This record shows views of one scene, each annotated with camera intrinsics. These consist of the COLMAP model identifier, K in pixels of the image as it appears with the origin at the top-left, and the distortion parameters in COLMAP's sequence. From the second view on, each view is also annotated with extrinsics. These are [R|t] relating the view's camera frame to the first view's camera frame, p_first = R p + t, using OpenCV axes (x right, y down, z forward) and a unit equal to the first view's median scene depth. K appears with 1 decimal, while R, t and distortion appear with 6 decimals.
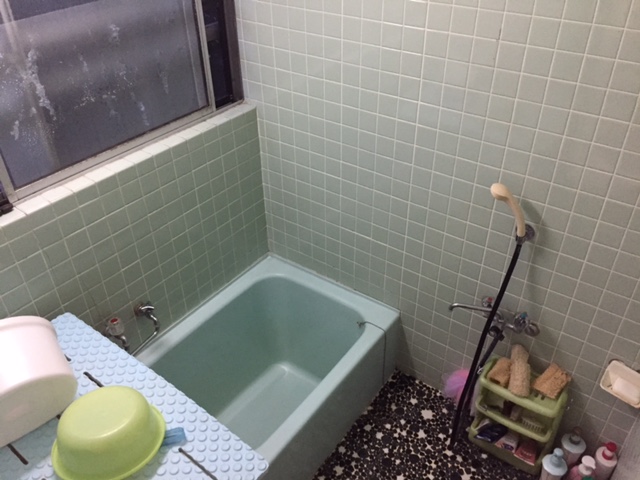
lens RADIAL K [[553.0, 0, 321.7], [0, 553.0, 240.6], [0, 0, 1]] dist [0.046888, -0.077663]
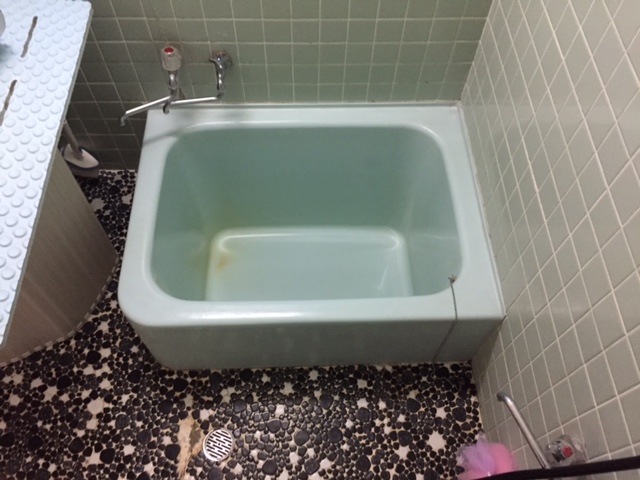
lens RADIAL K [[553.0, 0, 318.7], [0, 553.0, 236.7], [0, 0, 1]] dist [0.046888, -0.077663]
pose [[0.612787, 0.694515, -0.377016, 0.218796], [-0.479941, 0.706099, 0.520654, -0.172446], [0.627812, -0.138105, 0.766015, 0.508532]]
